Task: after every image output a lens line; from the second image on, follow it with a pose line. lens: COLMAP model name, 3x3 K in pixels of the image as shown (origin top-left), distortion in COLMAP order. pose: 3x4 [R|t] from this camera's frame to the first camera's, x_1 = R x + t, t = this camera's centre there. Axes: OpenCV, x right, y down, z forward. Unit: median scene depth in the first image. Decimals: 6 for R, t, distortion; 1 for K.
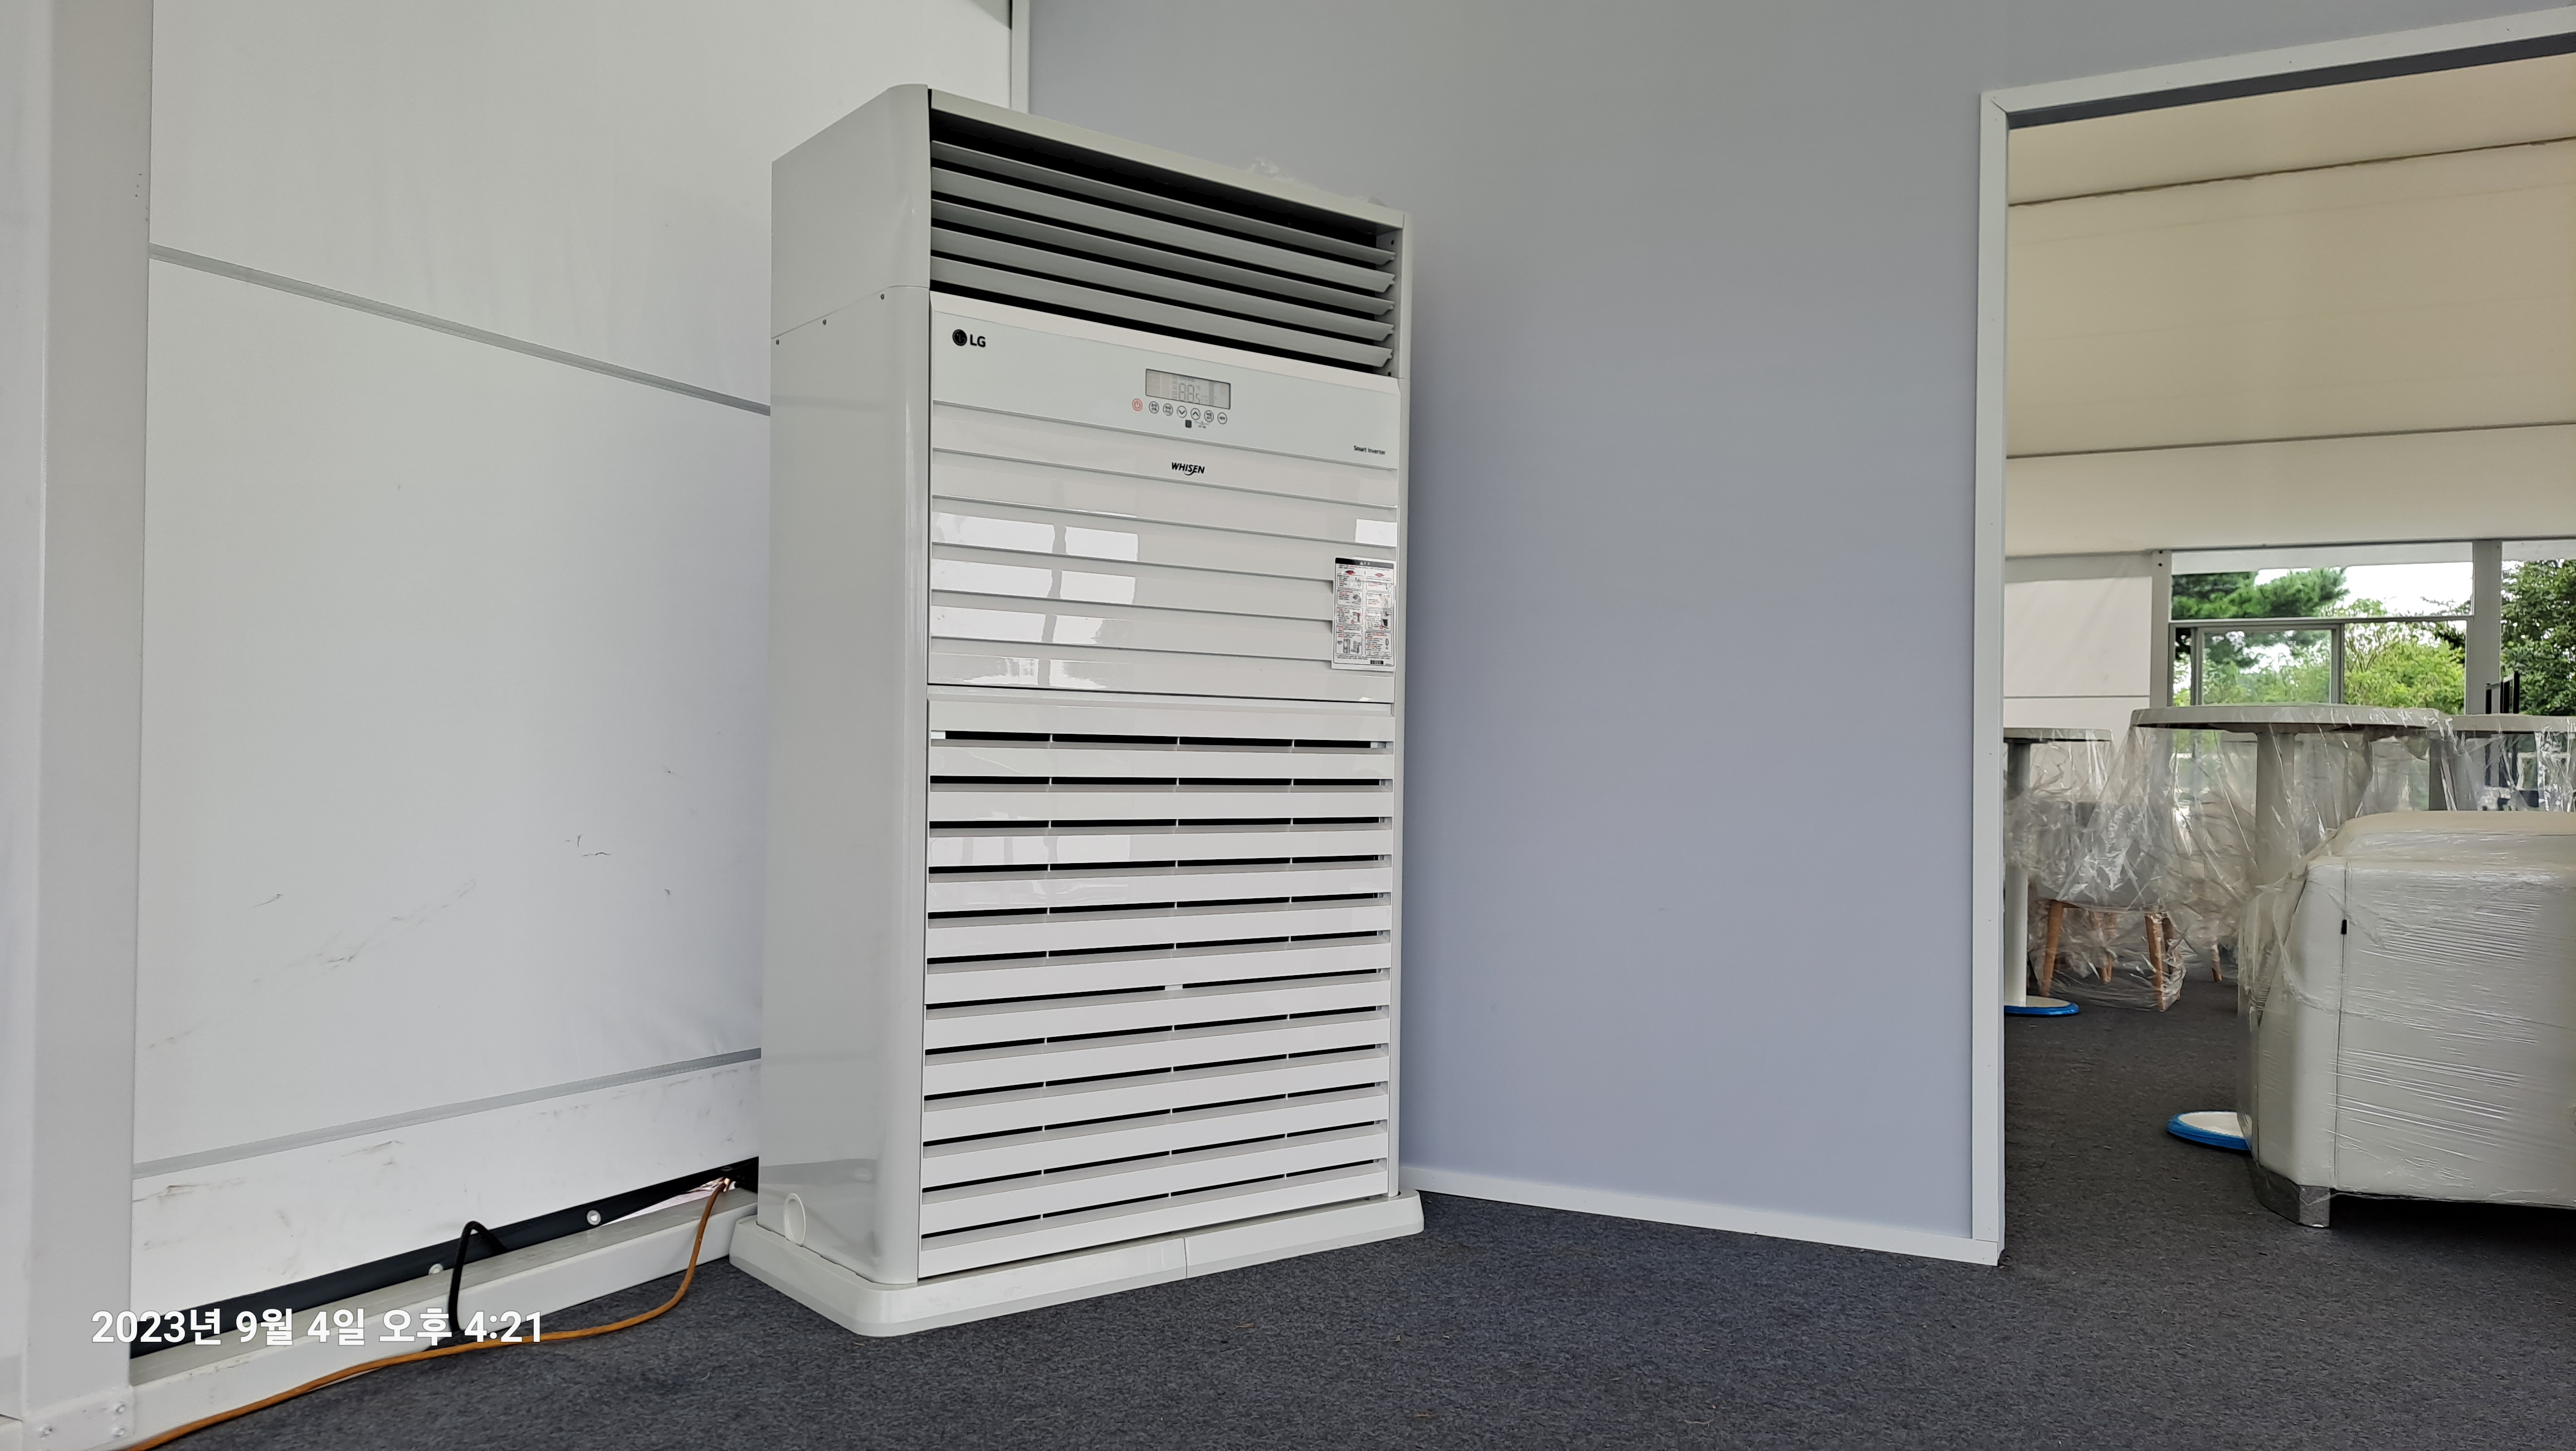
lens RADIAL K [[1784.0, 0, 1287.1], [0, 1784.0, 771.2], [0, 0, 1]] dist [0.097617, -0.129814]
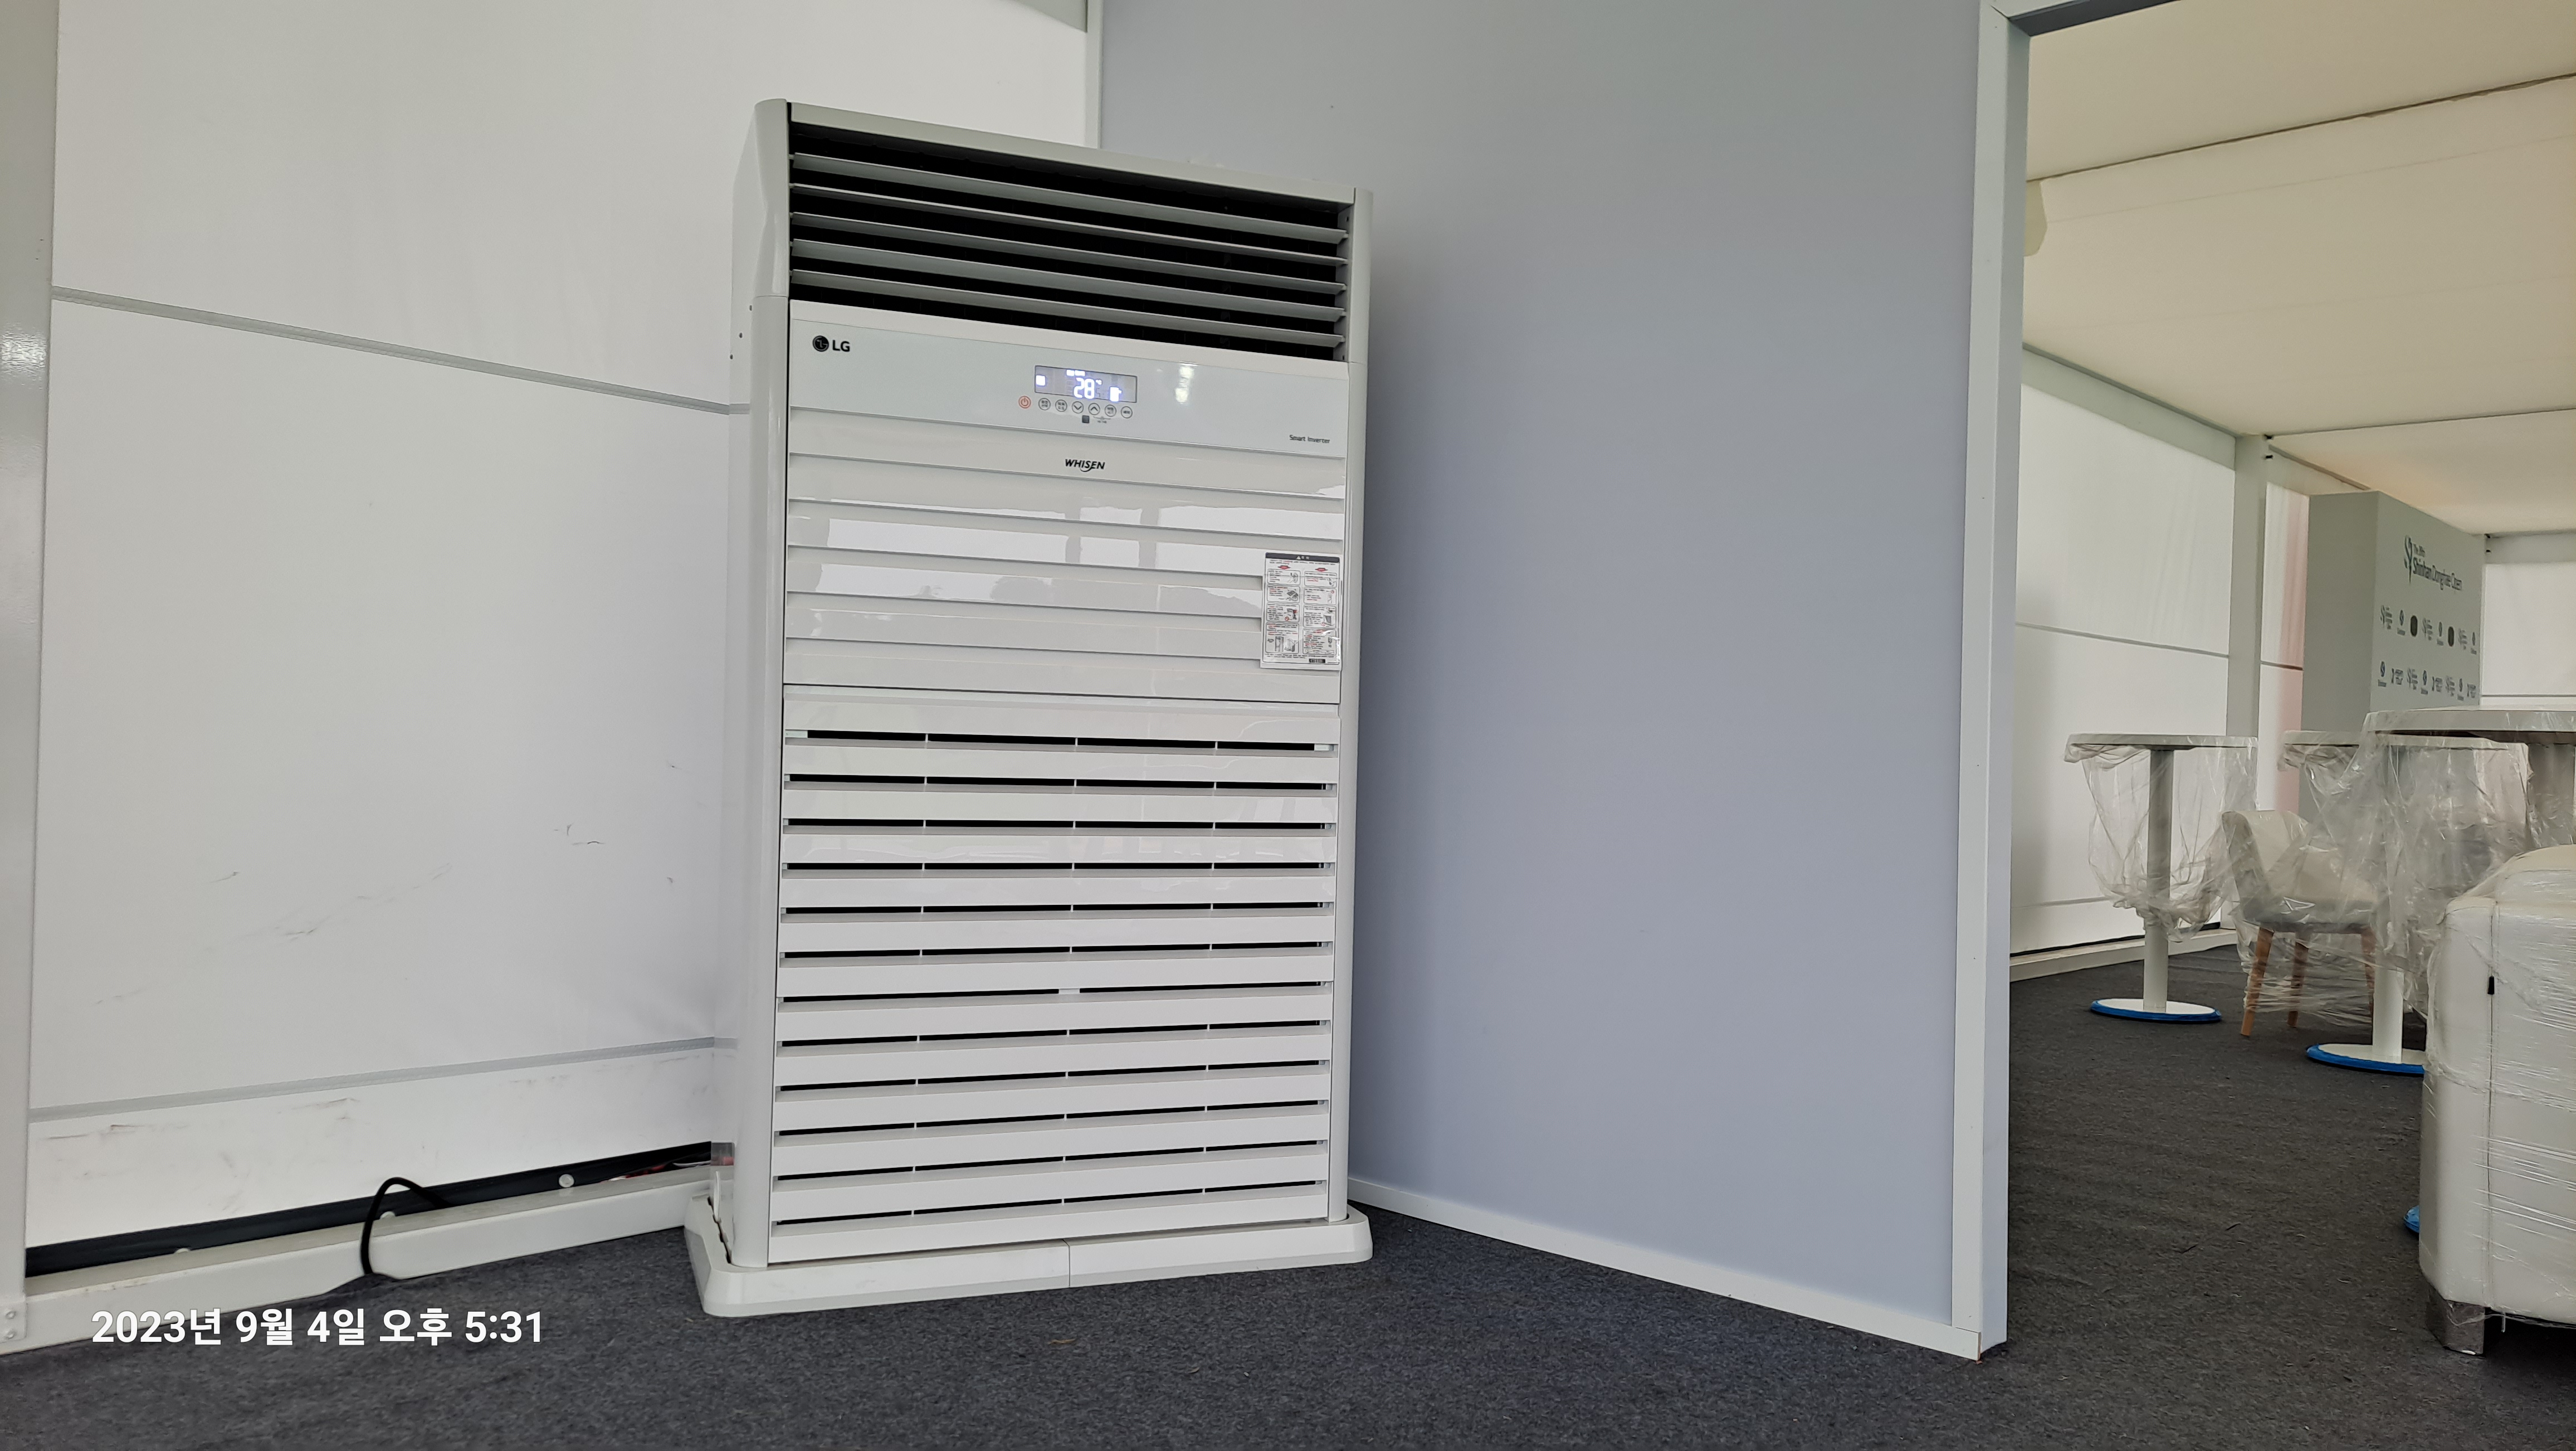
lens RADIAL K [[1784.0, 0, 1300.2], [0, 1784.0, 772.9], [0, 0, 1]] dist [0.103522, -0.126153]
pose [[0.960258, 0.013294, -0.278795, 0.332743], [-0.012698, 0.999912, 0.003946, -0.005265], [0.278823, -0.000249, 0.960342, 0.086847]]
